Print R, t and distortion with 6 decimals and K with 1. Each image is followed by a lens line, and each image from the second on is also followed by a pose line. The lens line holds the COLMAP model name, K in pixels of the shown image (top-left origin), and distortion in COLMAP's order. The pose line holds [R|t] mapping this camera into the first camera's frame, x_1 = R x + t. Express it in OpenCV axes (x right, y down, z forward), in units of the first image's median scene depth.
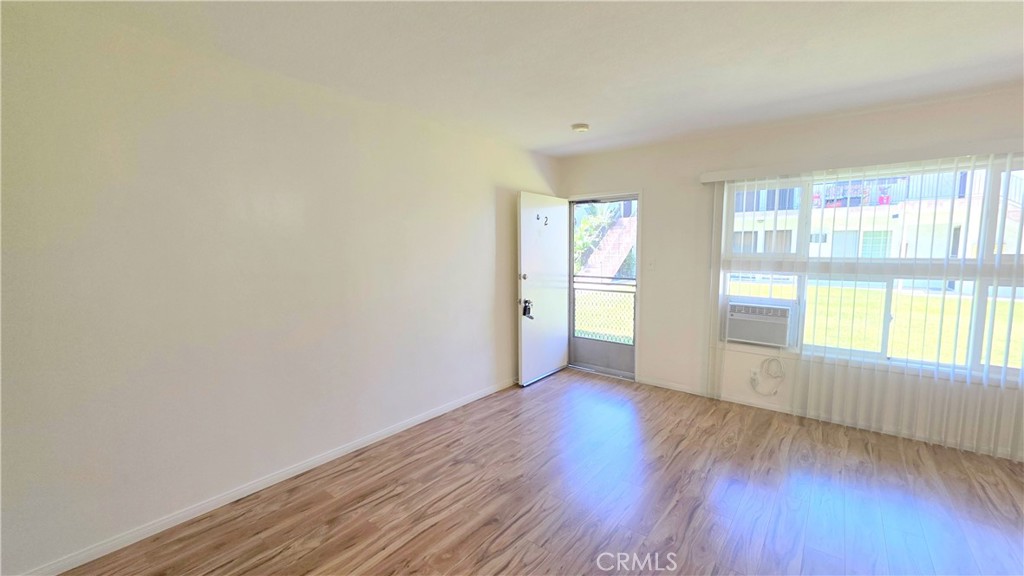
lens RADIAL K [[407.8, 0, 512.0], [0, 407.8, 288.0], [0, 0, 1]] dist [-0.001192, 0.000091]
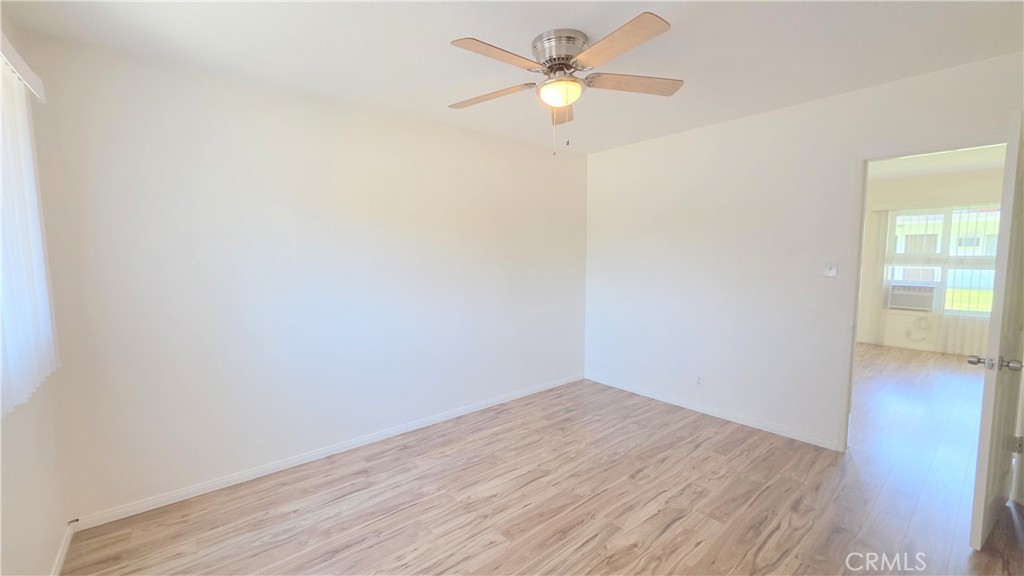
lens RADIAL K [[413.9, 0, 510.9], [0, 413.9, 292.2], [0, 0, 1]] dist [0.001101, 0.000571]
pose [[0.980241, 0.015964, -0.197162, -0.654832], [-0.017290, 0.999838, -0.005007, 0.106916], [0.197050, 0.008317, 0.980358, -0.959750]]
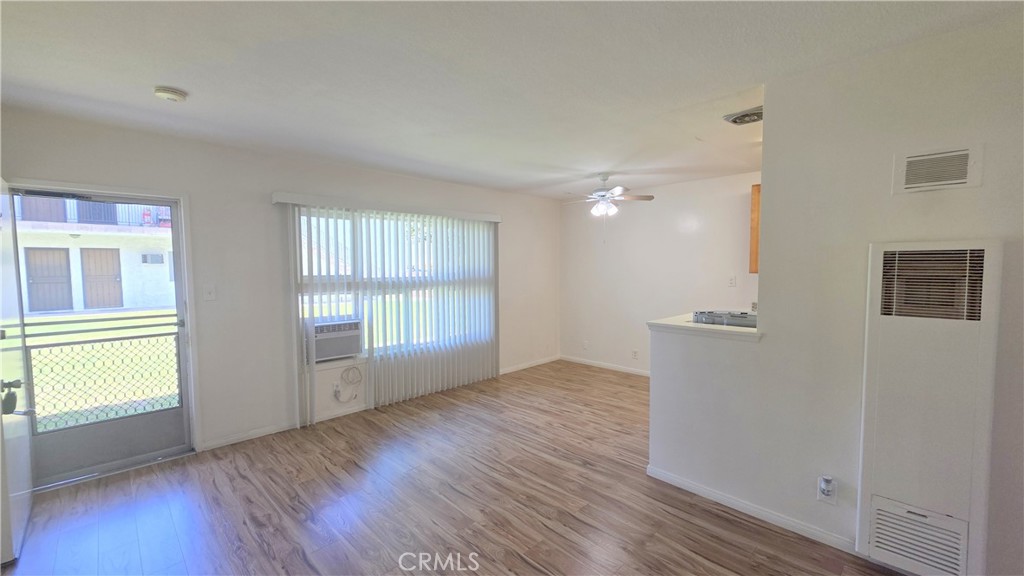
lens RADIAL K [[413.9, 0, 510.9], [0, 413.9, 292.2], [0, 0, 1]] dist [0.001101, 0.000571]
pose [[0.120367, -0.060004, 0.990914, -0.437694], [0.101330, 0.993701, 0.047864, -0.045688], [-0.987544, 0.094648, 0.125689, 0.389805]]
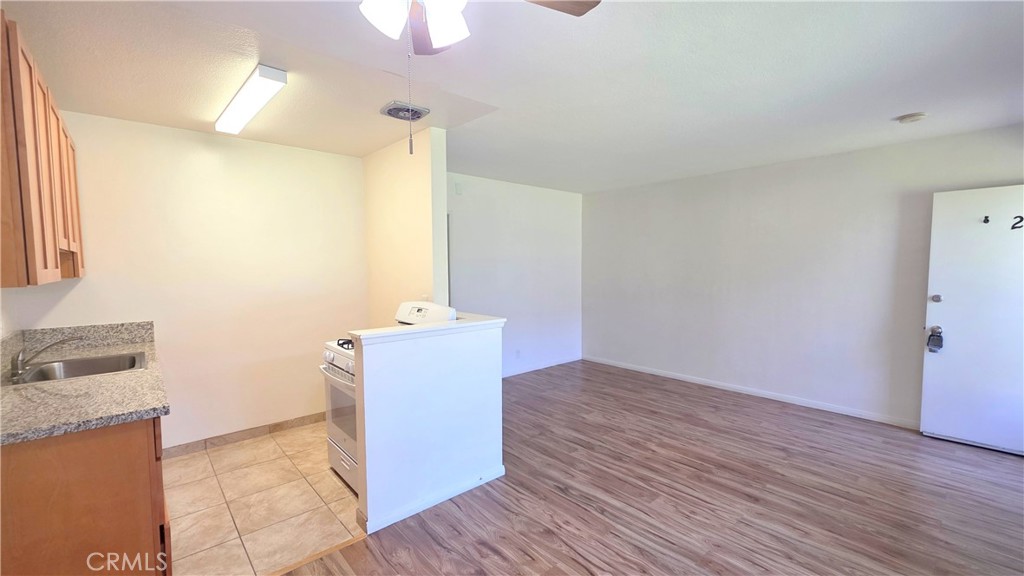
lens RADIAL K [[425.3, 0, 516.2], [0, 425.3, 290.0], [0, 0, 1]] dist [-0.000506, 0.000346]
pose [[-0.159137, 0.068533, -0.984875, 1.129556], [-0.089303, 0.992499, 0.083493, -0.045543], [0.983209, 0.101239, -0.151823, 0.372119]]
